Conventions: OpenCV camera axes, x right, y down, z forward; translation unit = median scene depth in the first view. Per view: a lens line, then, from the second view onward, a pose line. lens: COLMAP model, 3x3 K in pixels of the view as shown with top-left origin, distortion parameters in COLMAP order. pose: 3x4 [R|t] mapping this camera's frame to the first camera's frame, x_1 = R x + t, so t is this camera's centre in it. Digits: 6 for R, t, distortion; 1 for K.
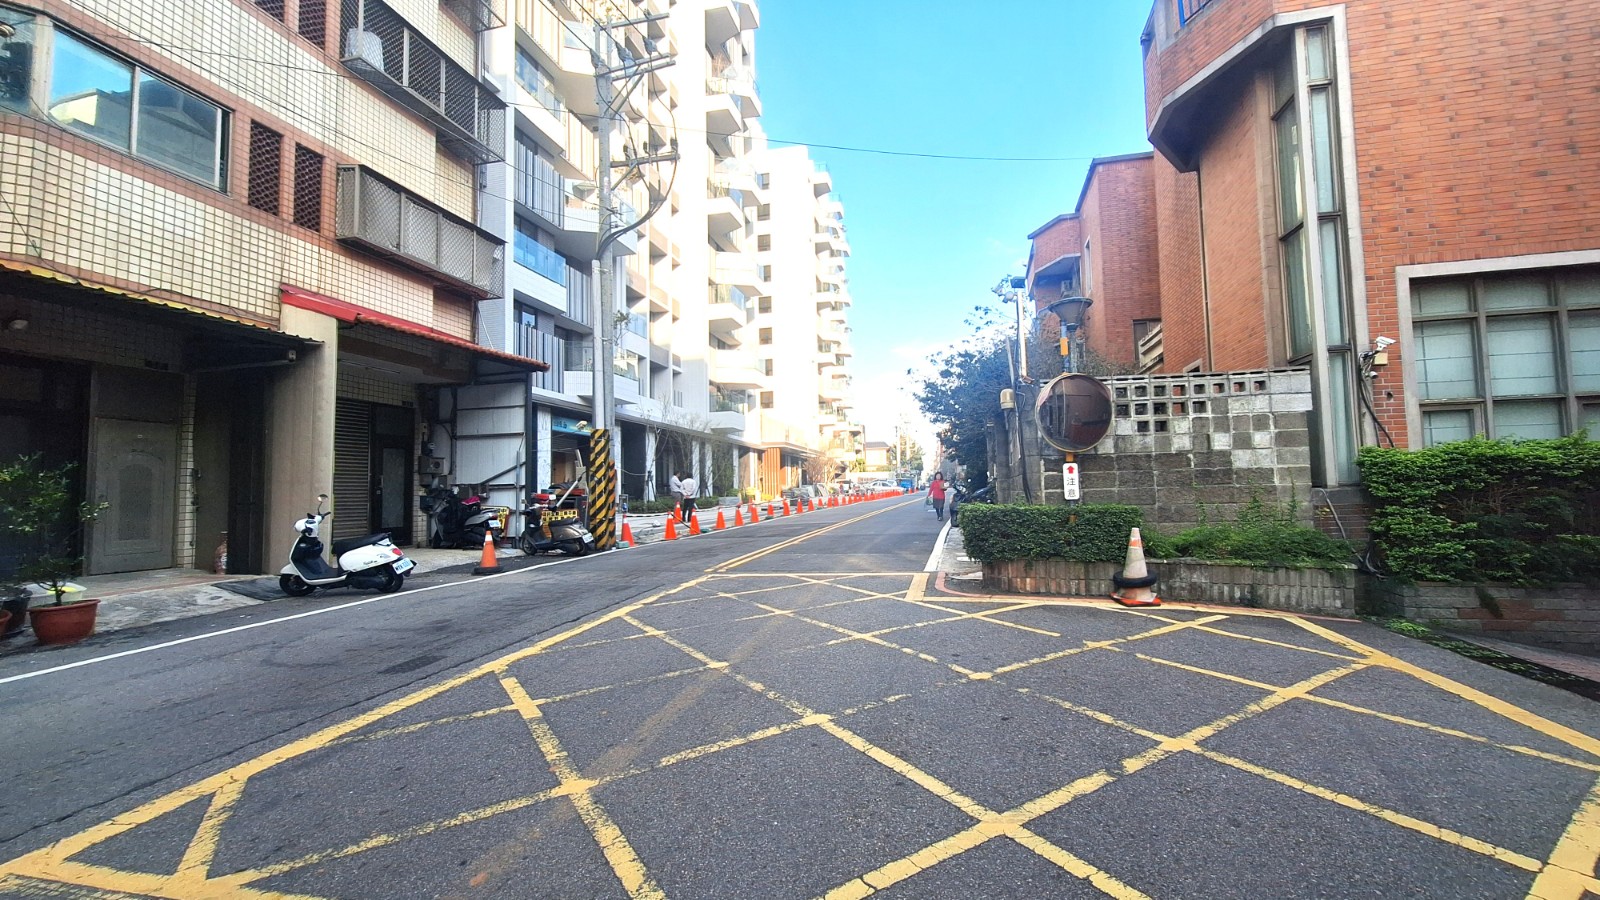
lens RADIAL K [[628.3, 0, 834.3], [0, 628.3, 454.6], [0, 0, 1]] dist [0.001275, -0.000540]
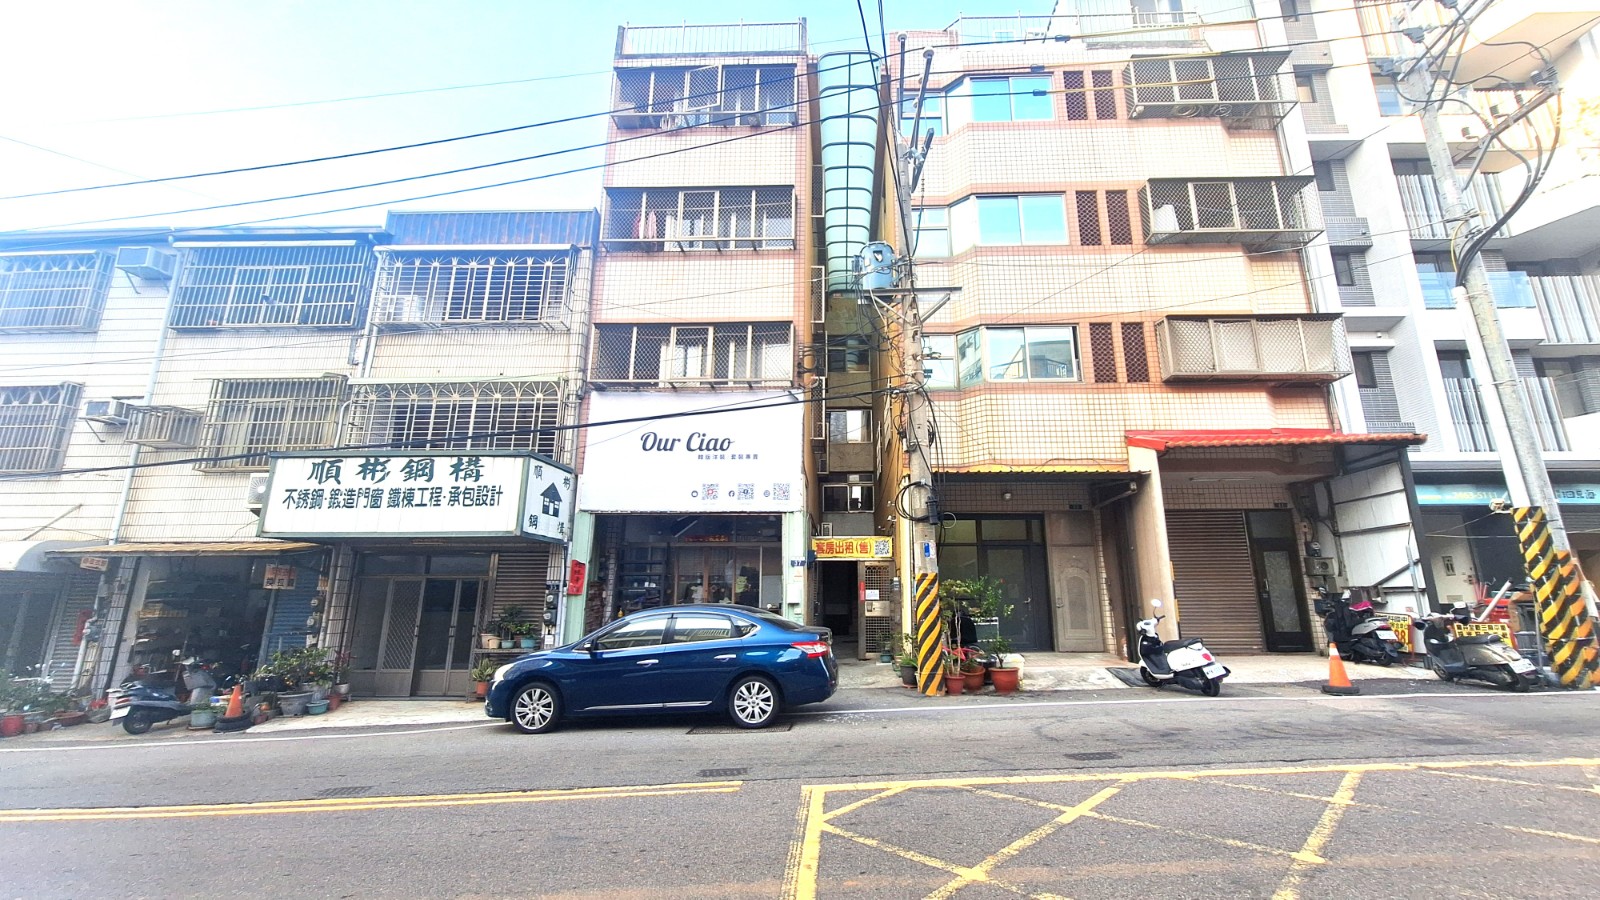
lens RADIAL K [[628.3, 0, 834.3], [0, 628.3, 454.6], [0, 0, 1]] dist [0.001275, -0.000540]
pose [[0.212505, -0.203877, -0.955655, 0.260044], [0.058325, 0.978895, -0.195865, -0.008803], [0.975418, -0.014116, 0.219911, 0.156917]]
